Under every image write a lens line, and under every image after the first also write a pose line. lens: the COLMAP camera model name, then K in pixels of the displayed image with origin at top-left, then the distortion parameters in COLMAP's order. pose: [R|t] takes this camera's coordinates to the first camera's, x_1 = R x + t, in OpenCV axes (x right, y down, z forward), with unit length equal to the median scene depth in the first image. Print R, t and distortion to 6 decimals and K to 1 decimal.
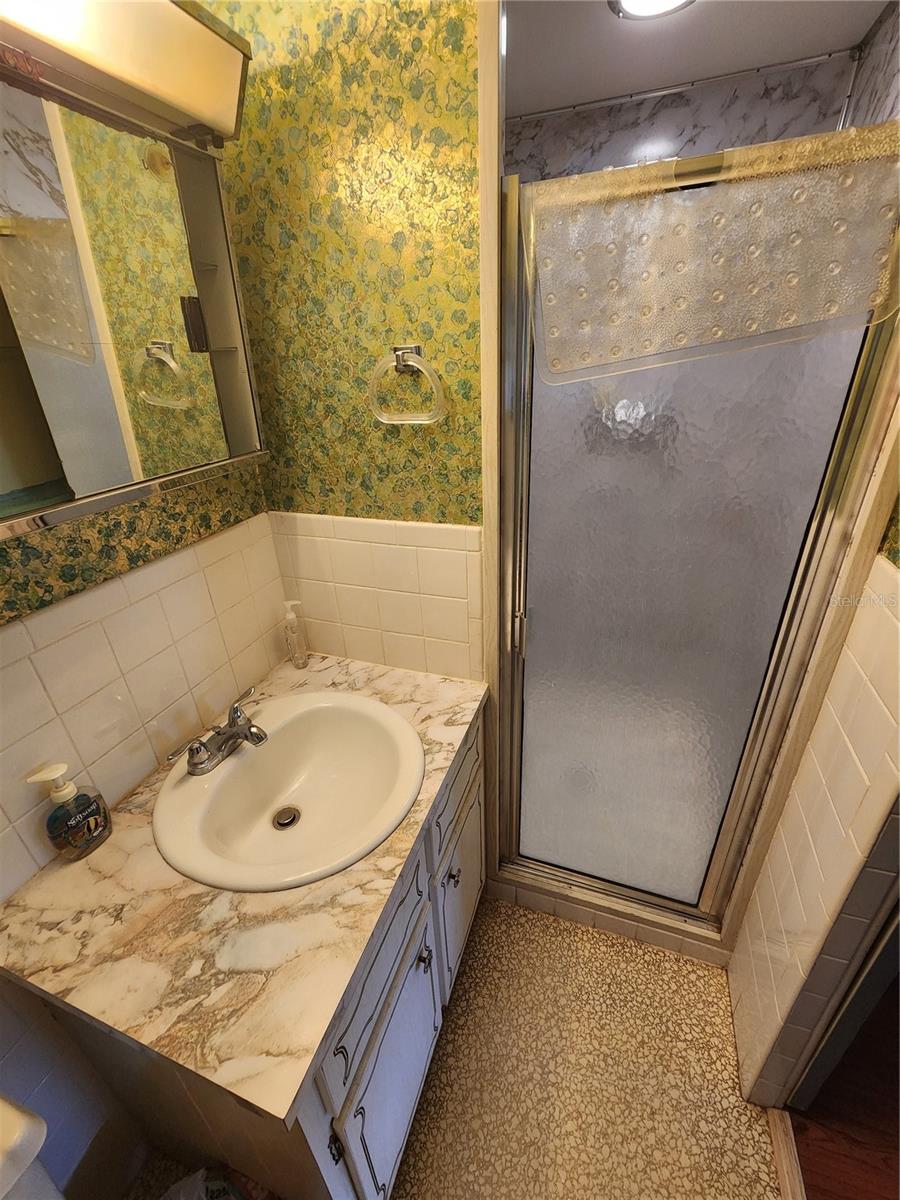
lens RADIAL K [[491.0, 0, 449.4], [0, 491.0, 598.4], [0, 0, 1]] dist [0.000262, 0.000024]
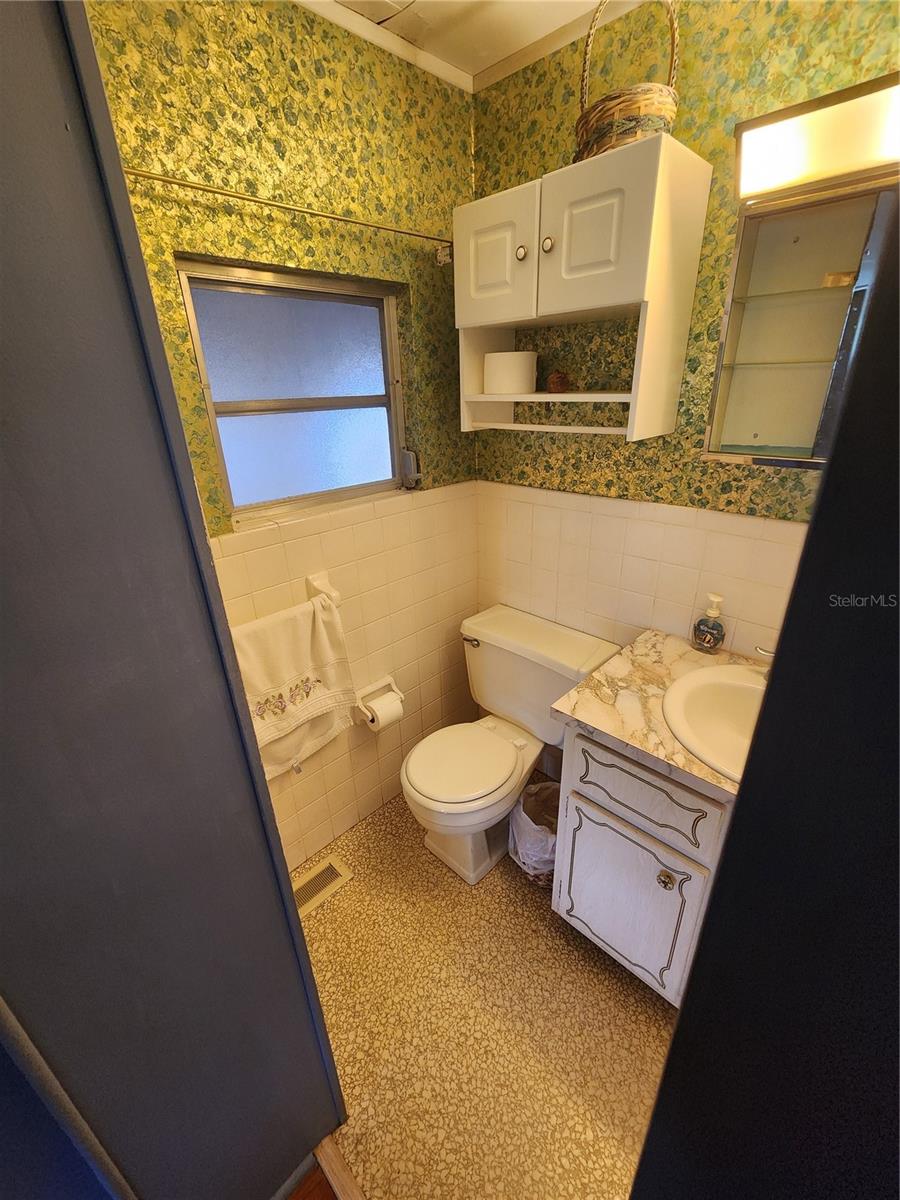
lens RADIAL K [[491.0, 0, 450.8], [0, 491.0, 599.6], [0, 0, 1]] dist [0.000262, 0.000024]
pose [[-0.415515, 0.414887, -0.809454, 1.085830], [-0.360148, 0.742142, 0.565260, -0.319295], [0.835249, 0.526398, -0.158950, 0.509388]]
